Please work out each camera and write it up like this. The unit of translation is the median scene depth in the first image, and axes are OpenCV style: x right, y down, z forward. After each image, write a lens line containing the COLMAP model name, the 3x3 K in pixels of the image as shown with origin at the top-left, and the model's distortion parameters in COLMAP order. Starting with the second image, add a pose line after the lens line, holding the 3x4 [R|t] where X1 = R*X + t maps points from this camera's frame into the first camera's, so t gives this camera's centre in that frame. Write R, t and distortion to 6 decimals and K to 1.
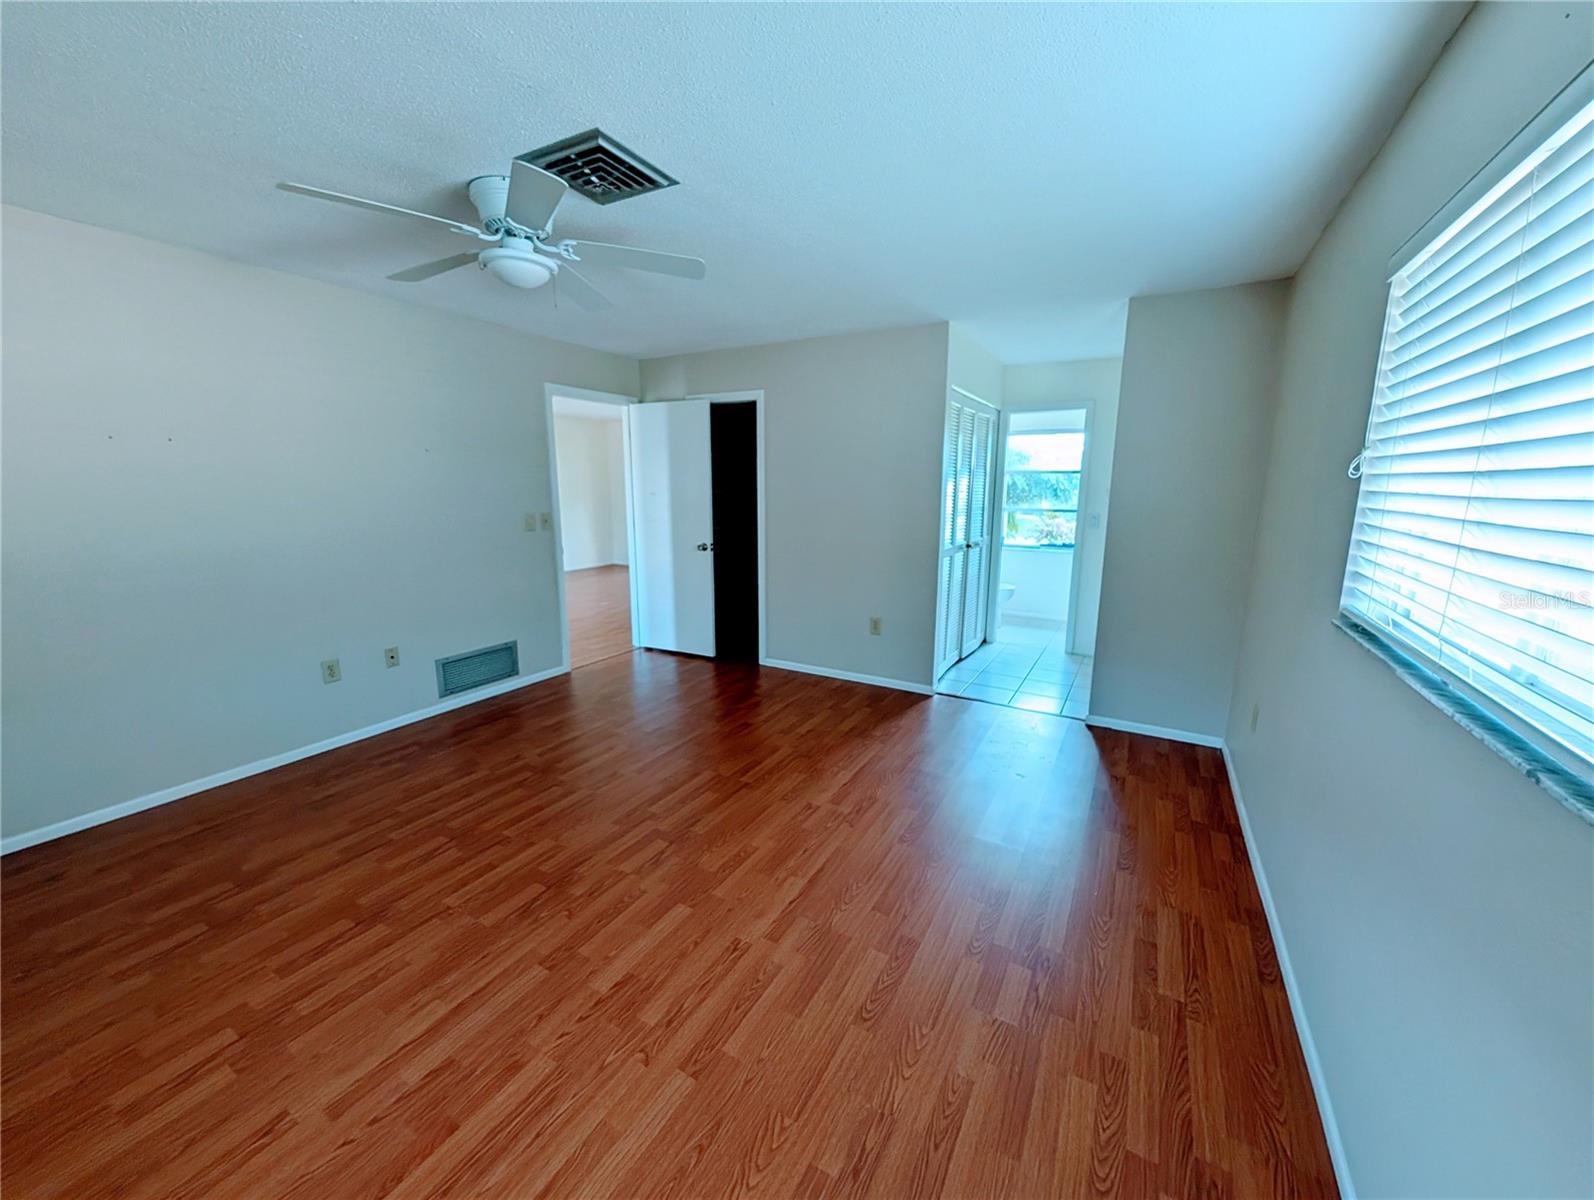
lens RADIAL K [[604.3, 0, 802.3], [0, 604.3, 598.3], [0, 0, 1]] dist [0.000864, -0.000055]
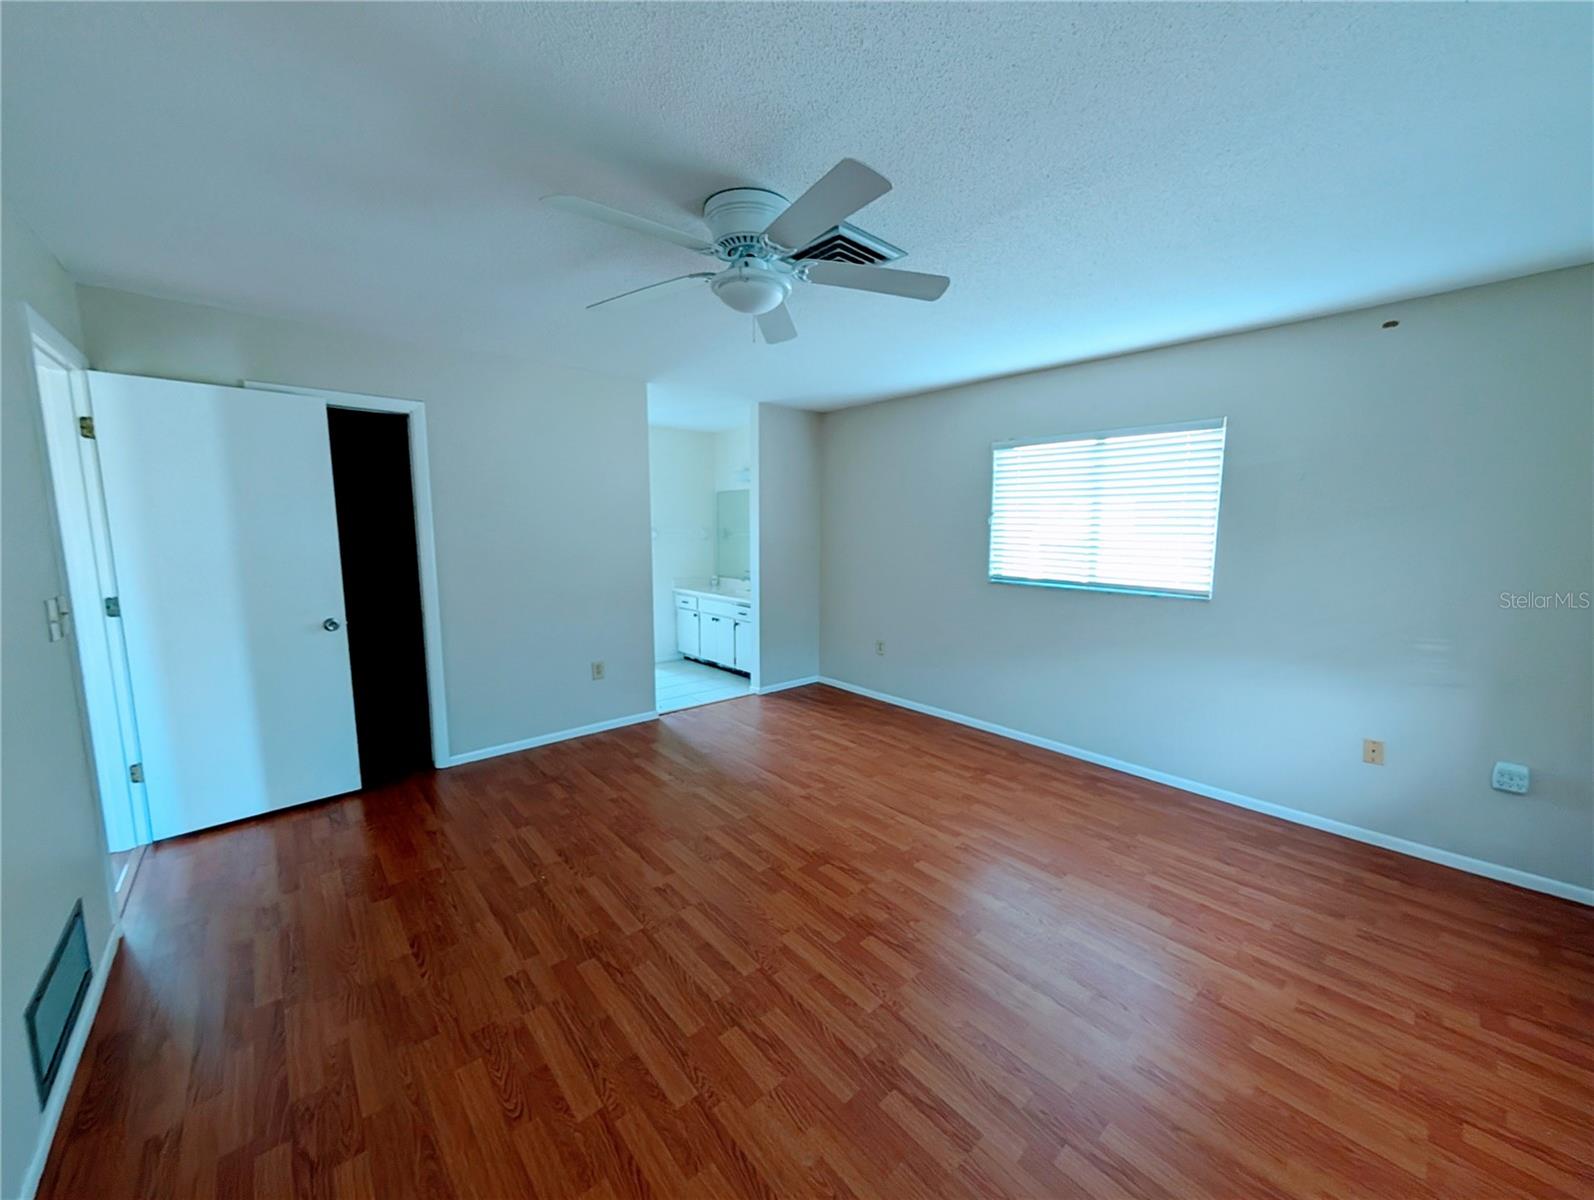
lens RADIAL K [[604.3, 0, 802.3], [0, 604.3, 598.3], [0, 0, 1]] dist [0.000864, -0.000055]
pose [[0.320017, -0.122318, 0.939482, -0.923540], [0.174049, 0.982344, 0.068612, -0.105995], [-0.931287, 0.141560, 0.335656, 0.484535]]
